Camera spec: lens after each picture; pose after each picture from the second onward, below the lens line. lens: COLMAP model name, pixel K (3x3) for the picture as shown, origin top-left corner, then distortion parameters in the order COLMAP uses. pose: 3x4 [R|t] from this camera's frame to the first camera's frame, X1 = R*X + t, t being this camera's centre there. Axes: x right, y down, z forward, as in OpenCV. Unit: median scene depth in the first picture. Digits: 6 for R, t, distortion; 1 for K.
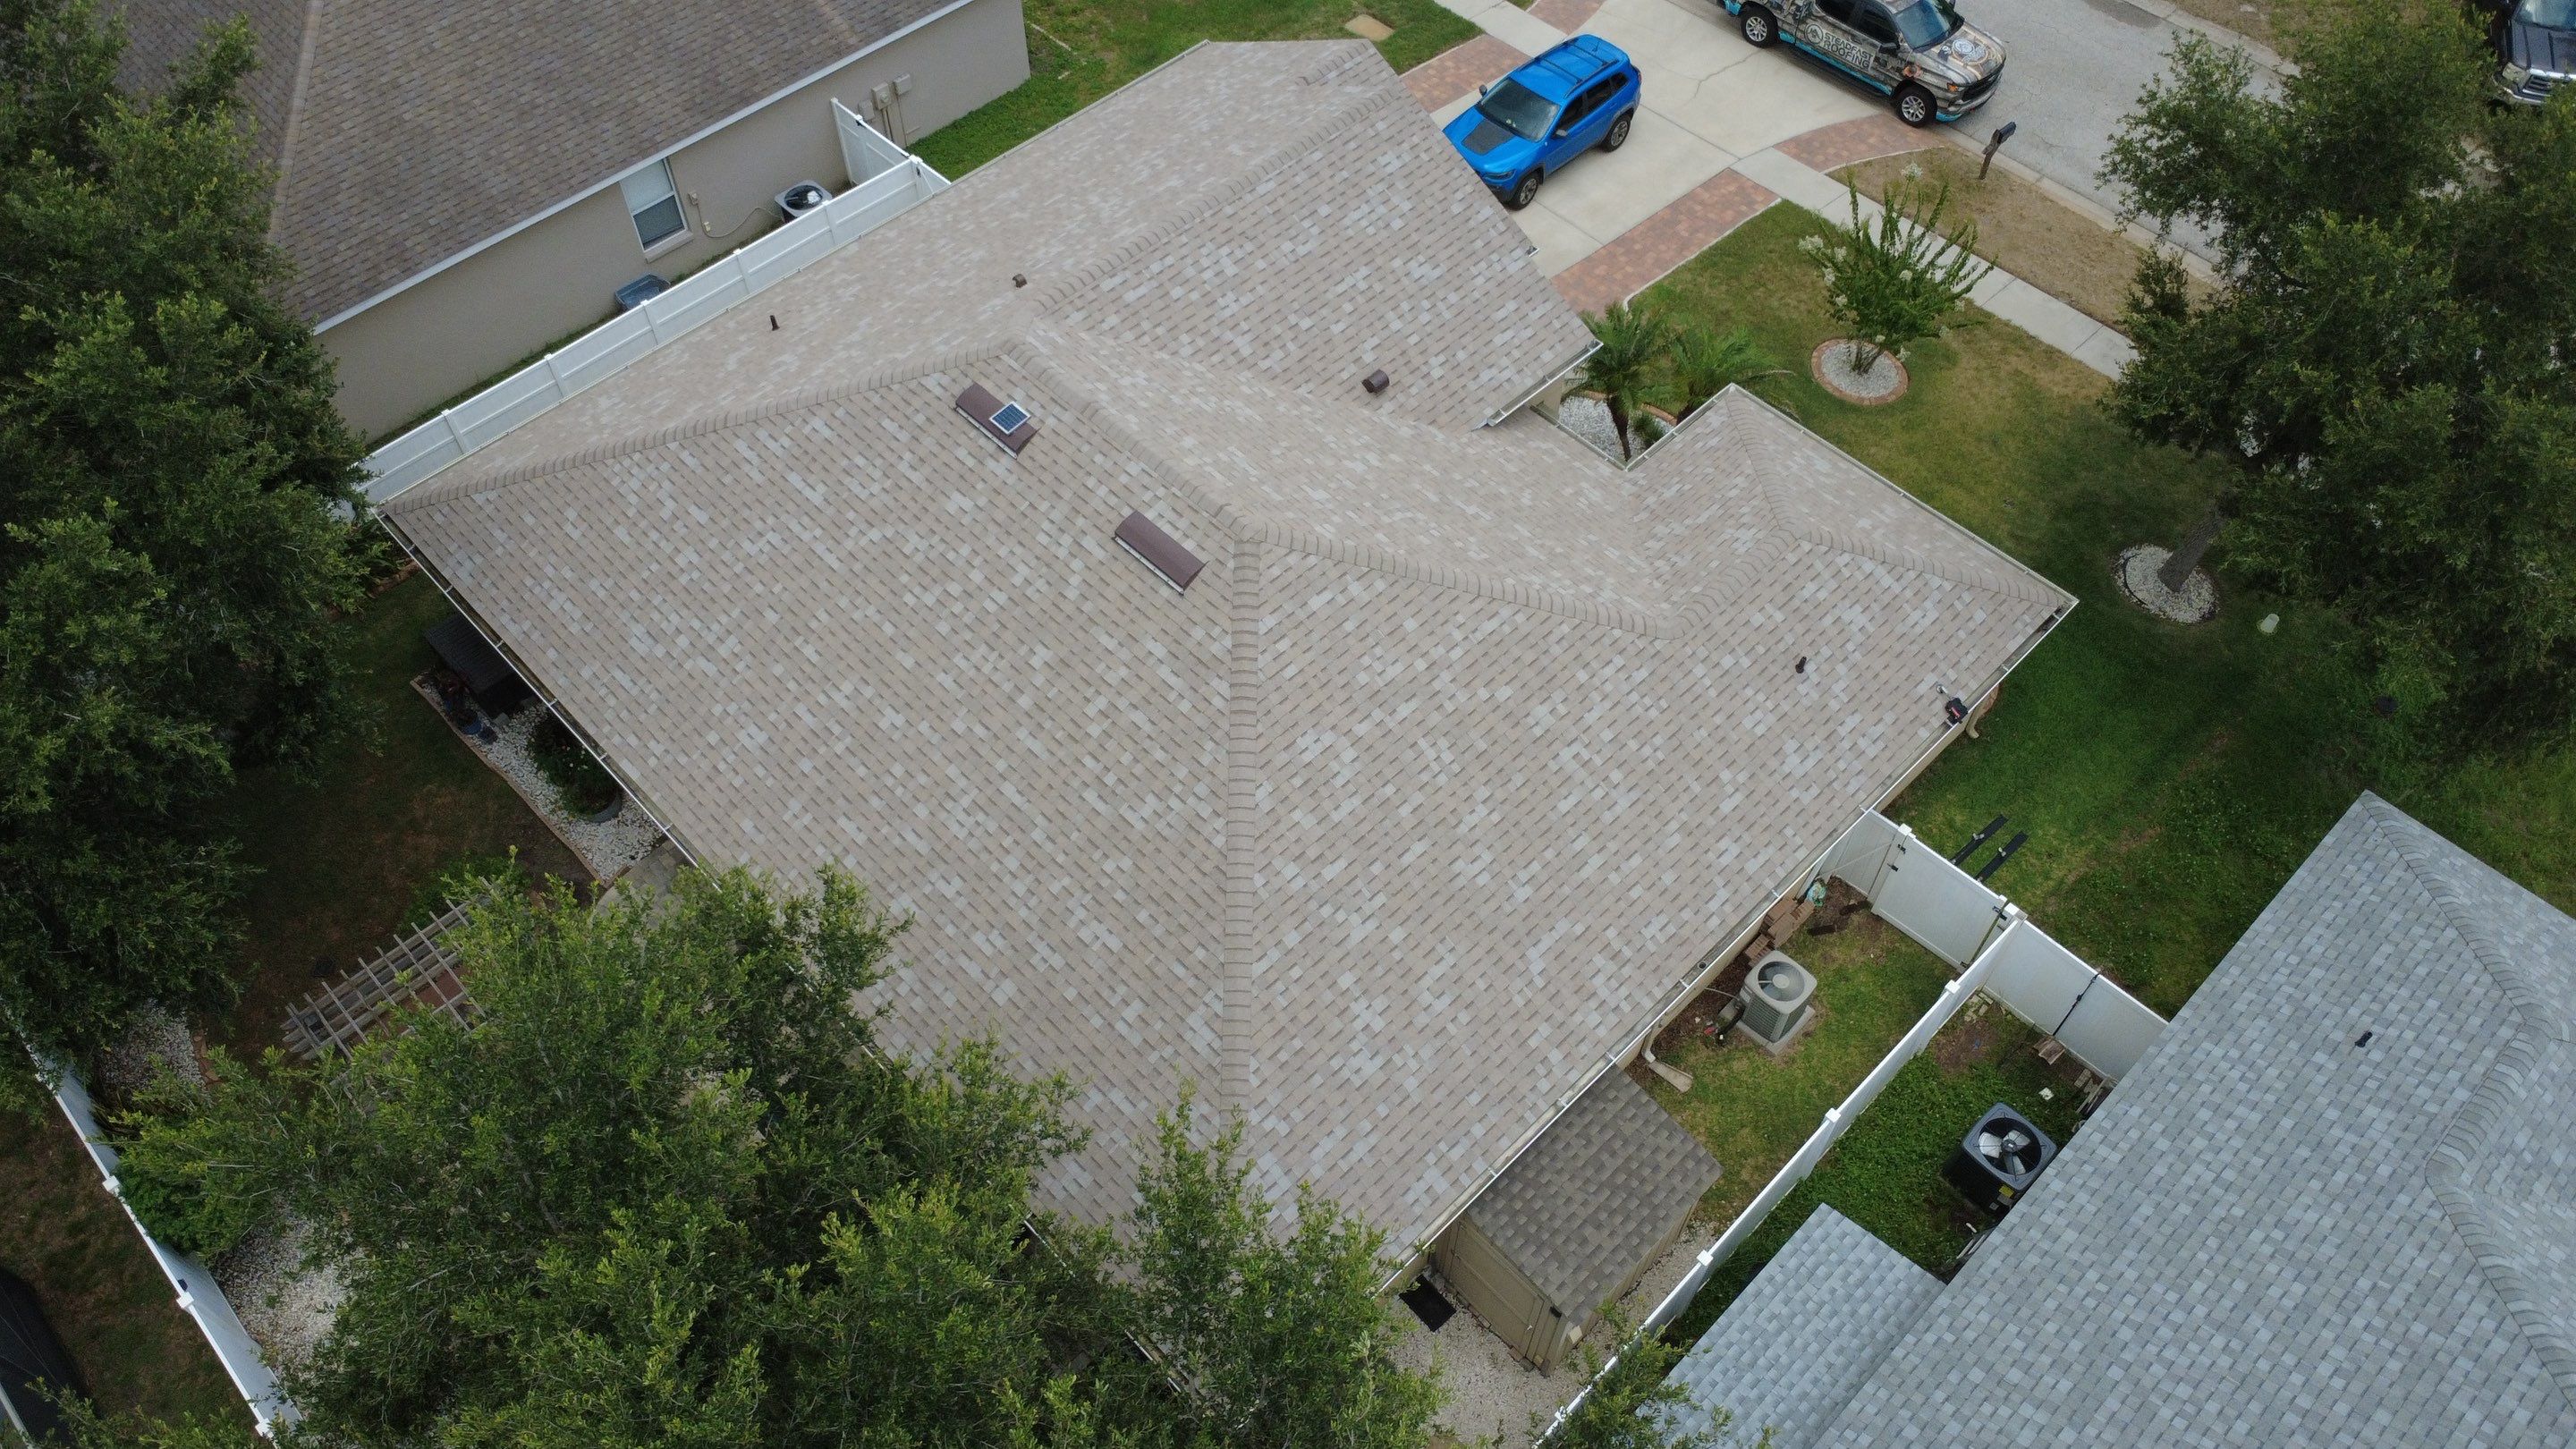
lens RADIAL K [[1878.8, 0, 1284.2], [0, 1878.8, 720.3], [0, 0, 1]] dist [-0.002715, 0.005886]
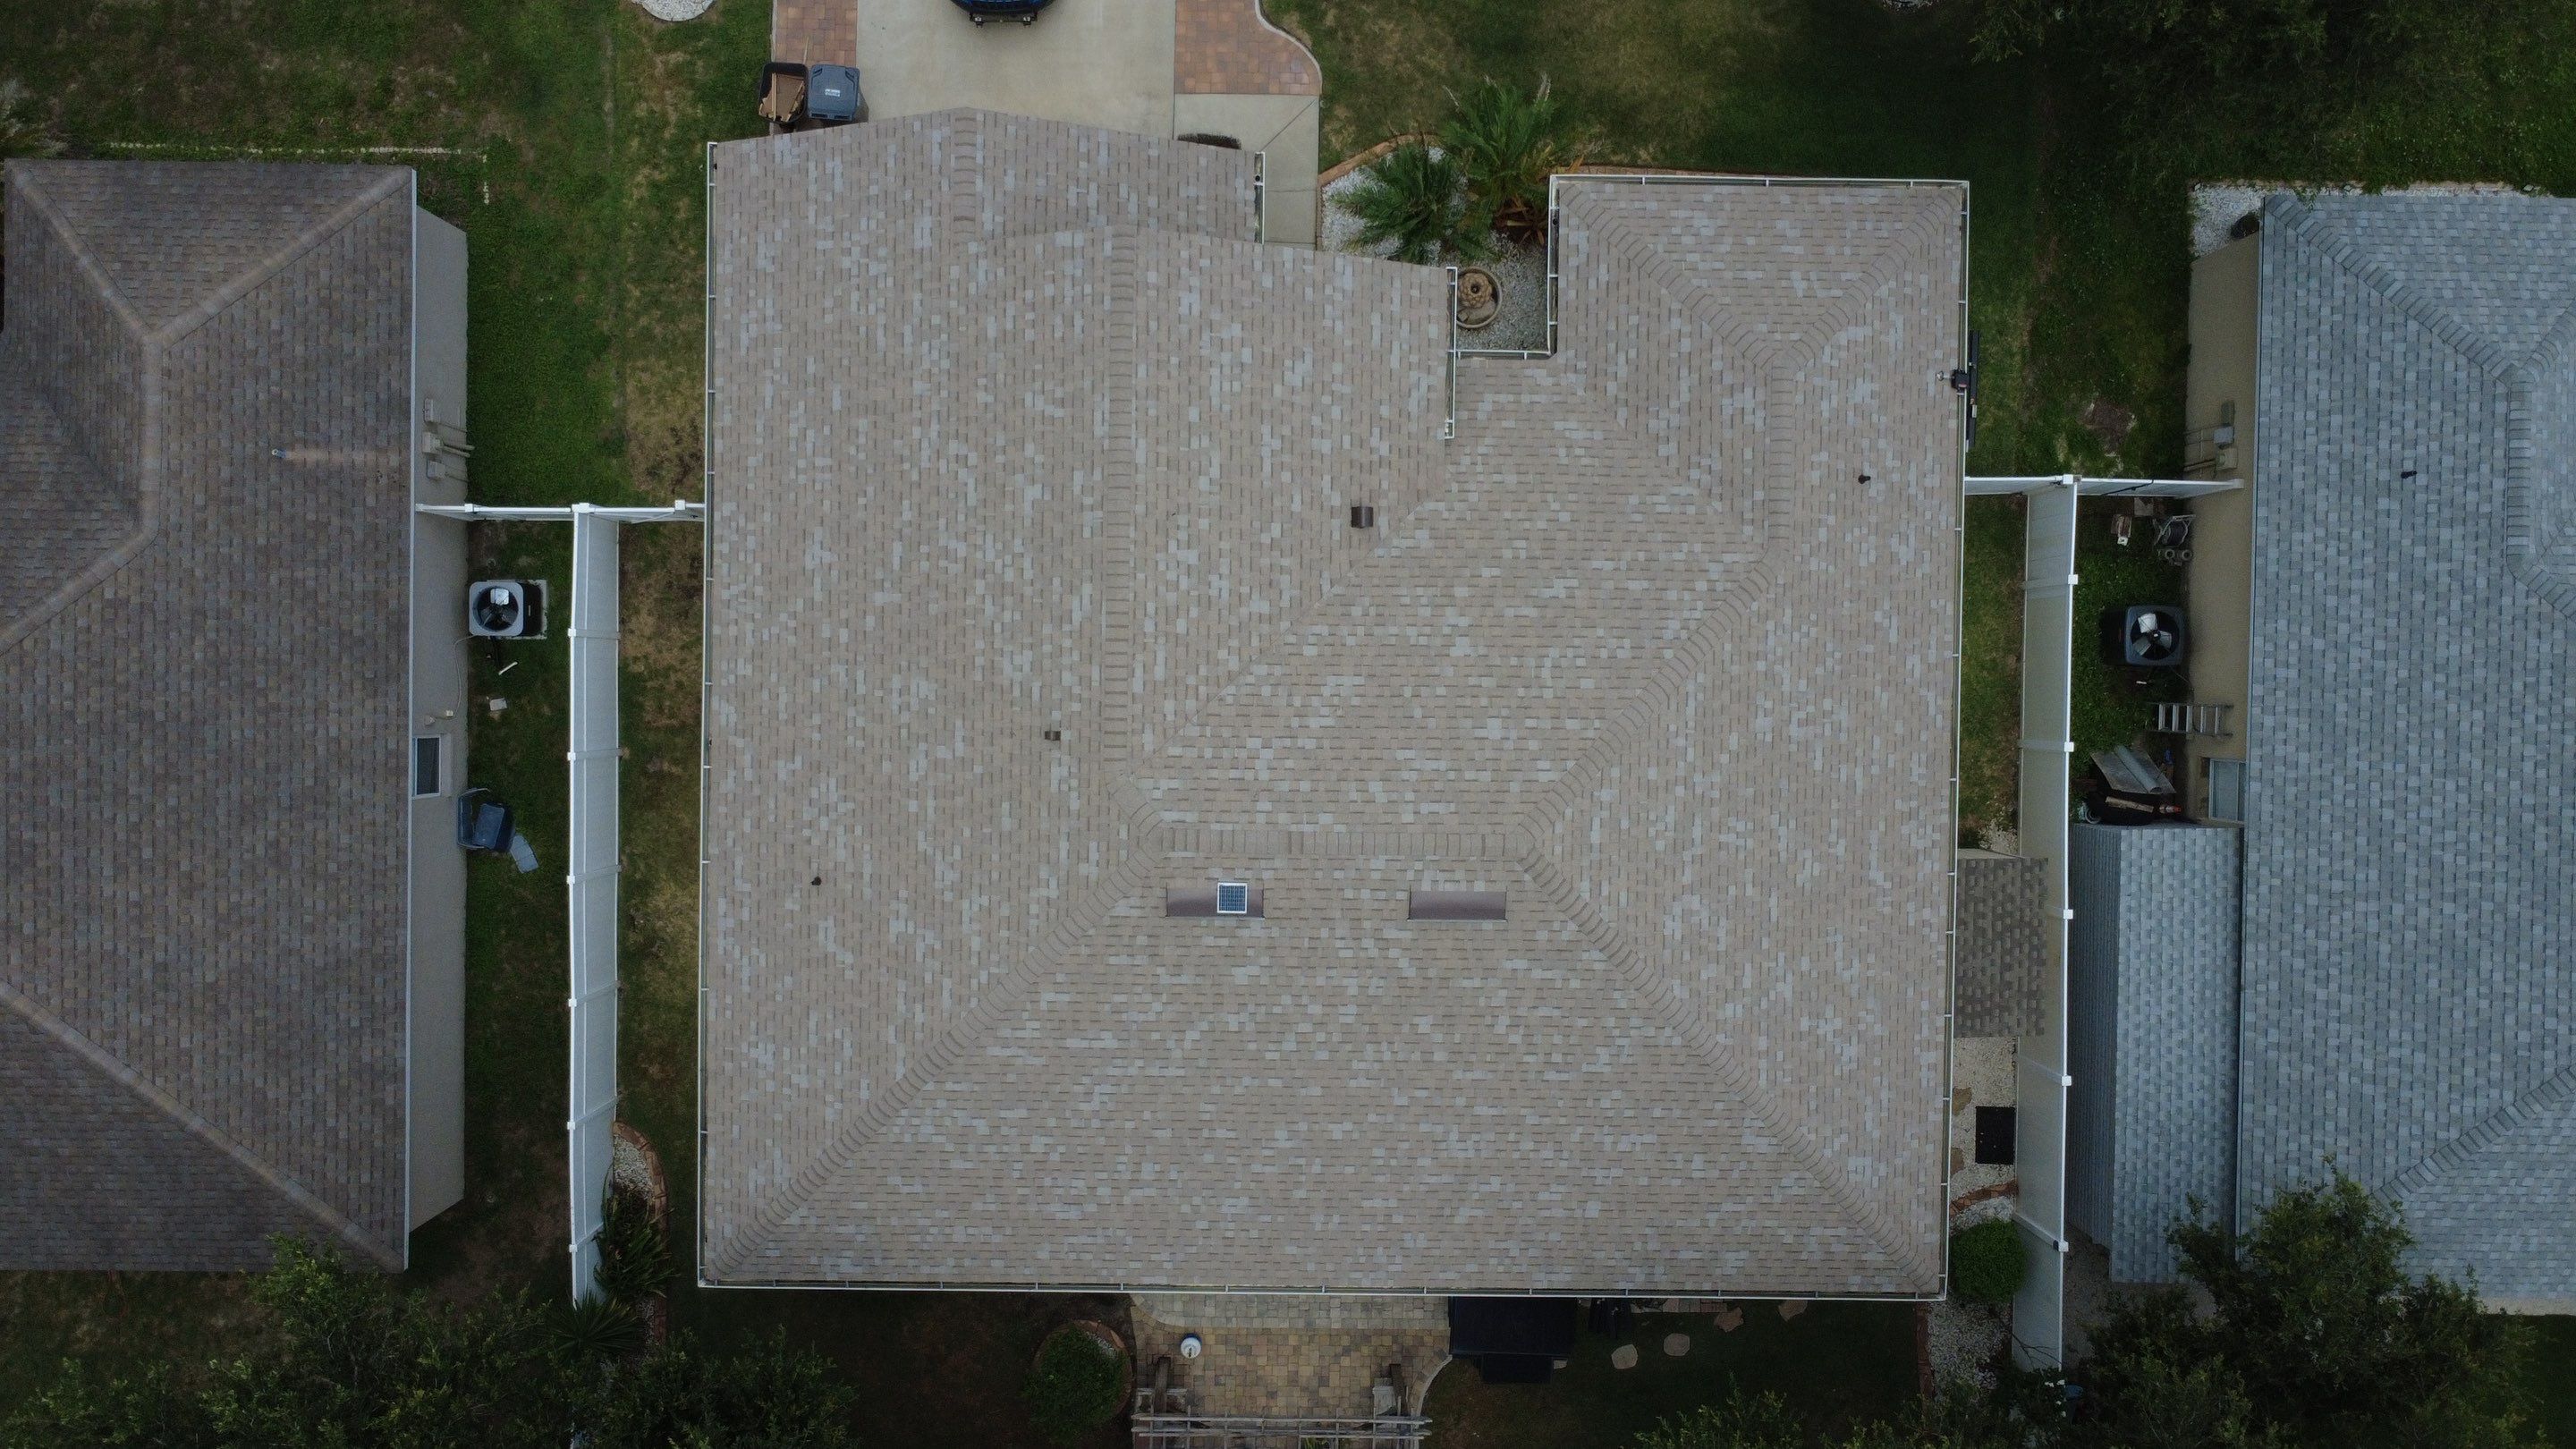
lens RADIAL K [[1878.8, 0, 1284.2], [0, 1878.8, 720.3], [0, 0, 1]] dist [-0.002715, 0.005886]
pose [[0.706138, -0.708052, -0.005623, -0.054629], [0.564910, 0.558560, 0.607362, -0.831346], [-0.426903, -0.432058, 0.794405, 0.234771]]
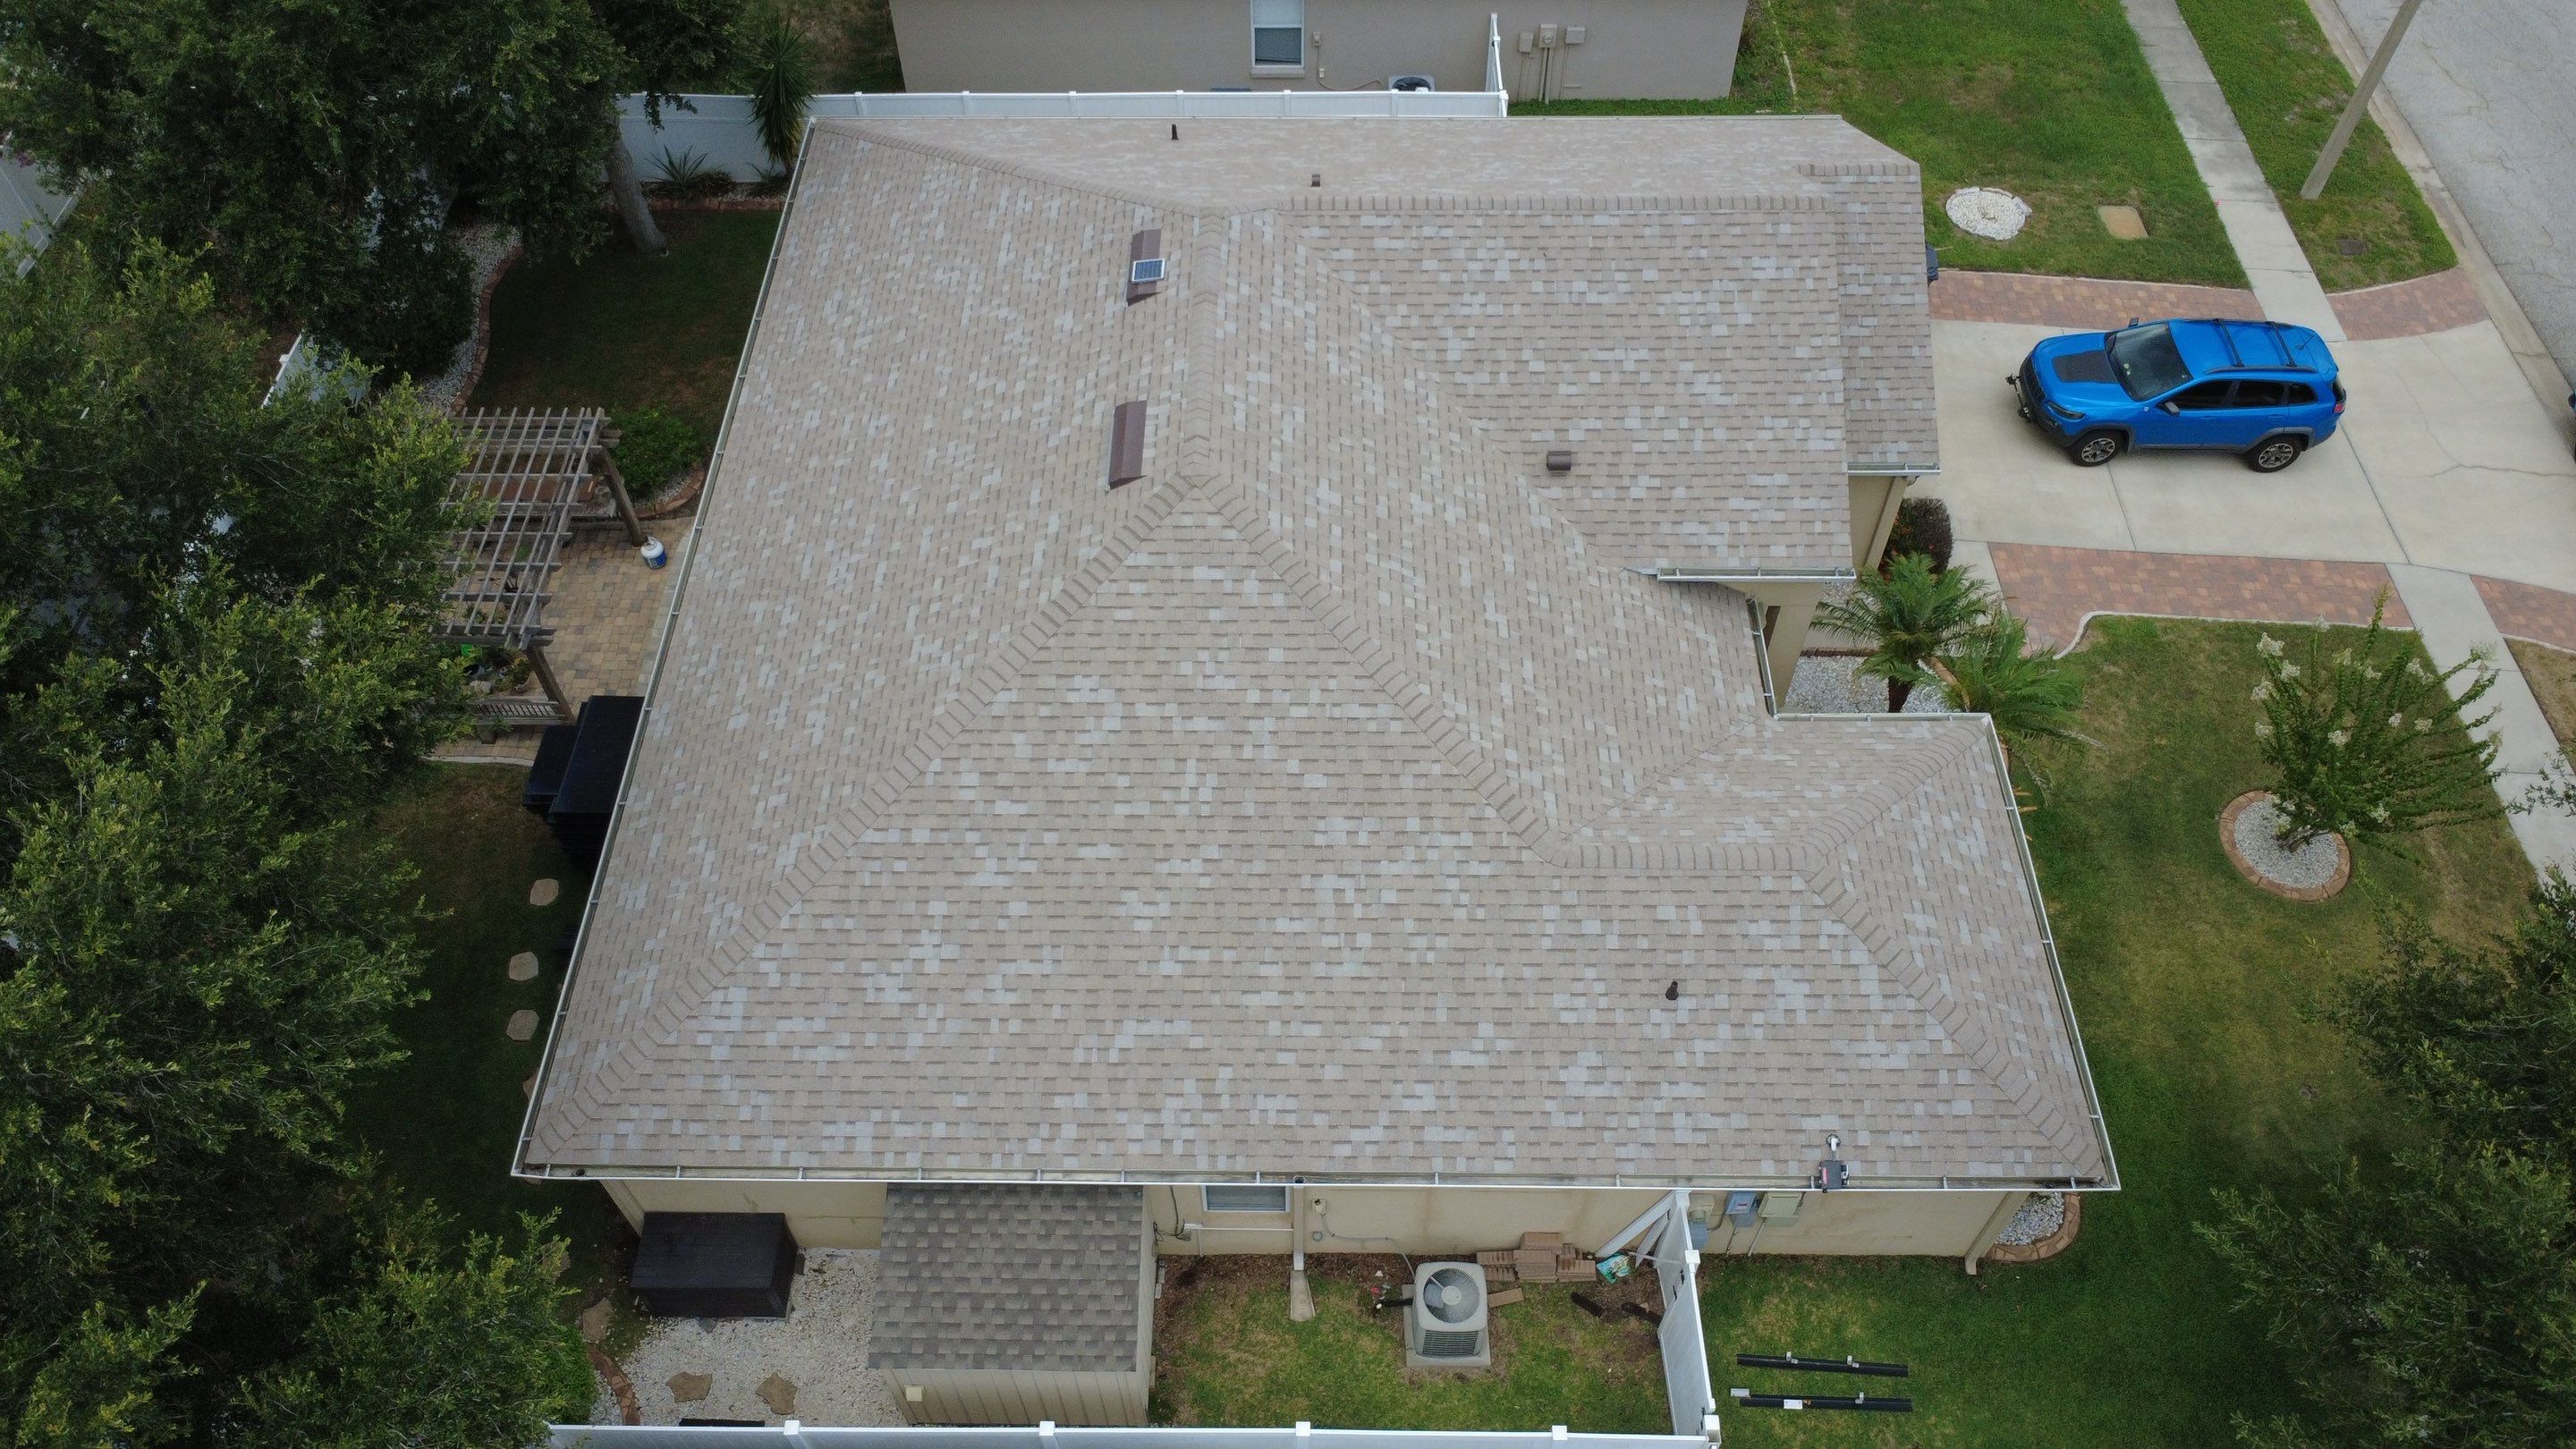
lens RADIAL K [[1878.8, 0, 1284.2], [0, 1878.8, 720.3], [0, 0, 1]] dist [-0.002715, 0.005886]
pose [[0.708053, 0.552561, -0.439700, 0.463822], [-0.562580, 0.817736, 0.121702, -0.132109], [0.426807, 0.161195, 0.889861, 0.218289]]
